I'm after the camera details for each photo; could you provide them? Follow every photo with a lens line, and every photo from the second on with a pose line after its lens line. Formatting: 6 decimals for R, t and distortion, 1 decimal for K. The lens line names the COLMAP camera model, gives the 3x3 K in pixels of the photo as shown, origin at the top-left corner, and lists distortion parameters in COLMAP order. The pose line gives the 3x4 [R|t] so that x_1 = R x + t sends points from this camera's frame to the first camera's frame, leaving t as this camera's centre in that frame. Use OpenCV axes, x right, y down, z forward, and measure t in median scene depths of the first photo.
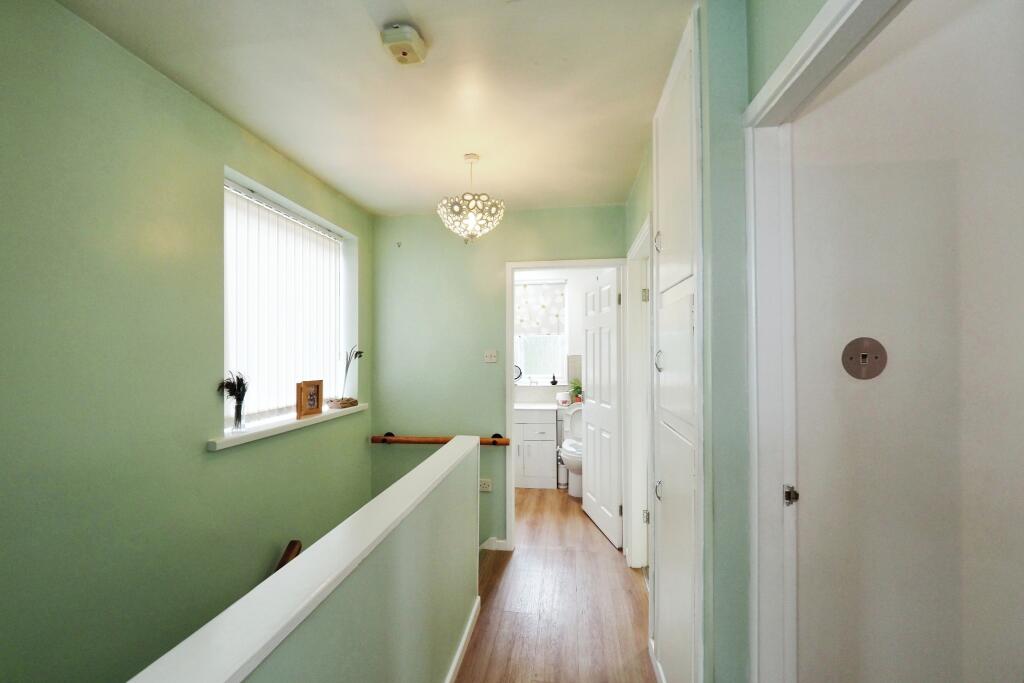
lens RADIAL K [[423.9, 0, 511.7], [0, 423.9, 346.6], [0, 0, 1]] dist [-0.003237, -0.000226]
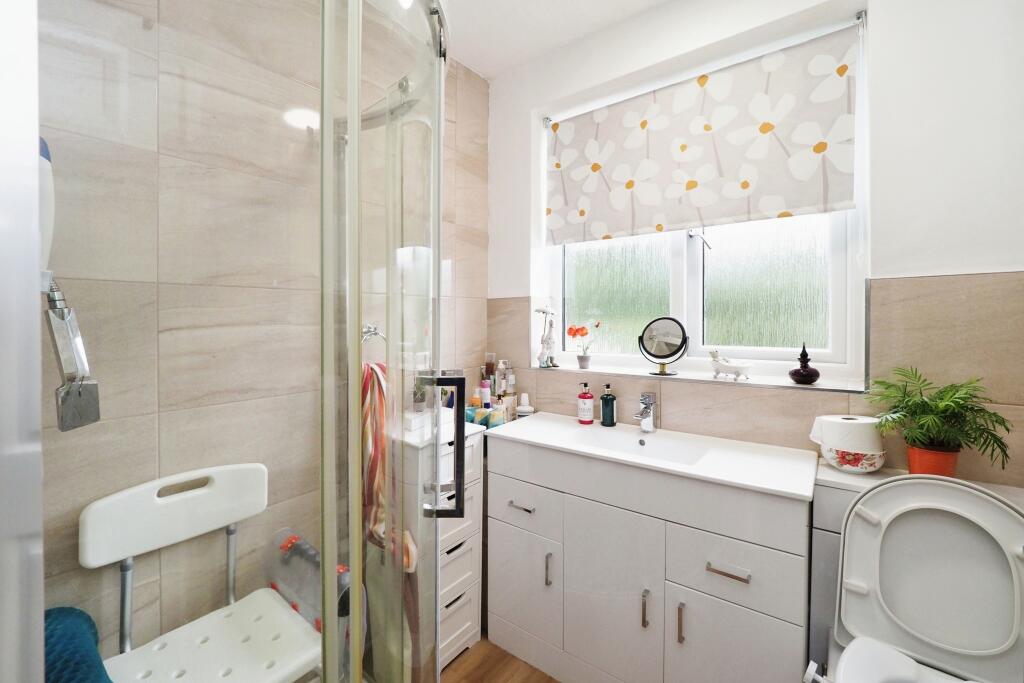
lens RADIAL K [[423.9, 0, 515.9], [0, 423.9, 323.2], [0, 0, 1]] dist [-0.003237, -0.000226]
pose [[0.859735, 0.006560, -0.510698, 0.076742], [0.006007, 0.999718, 0.022953, 0.040039], [0.510705, -0.022802, 0.859454, 0.642088]]
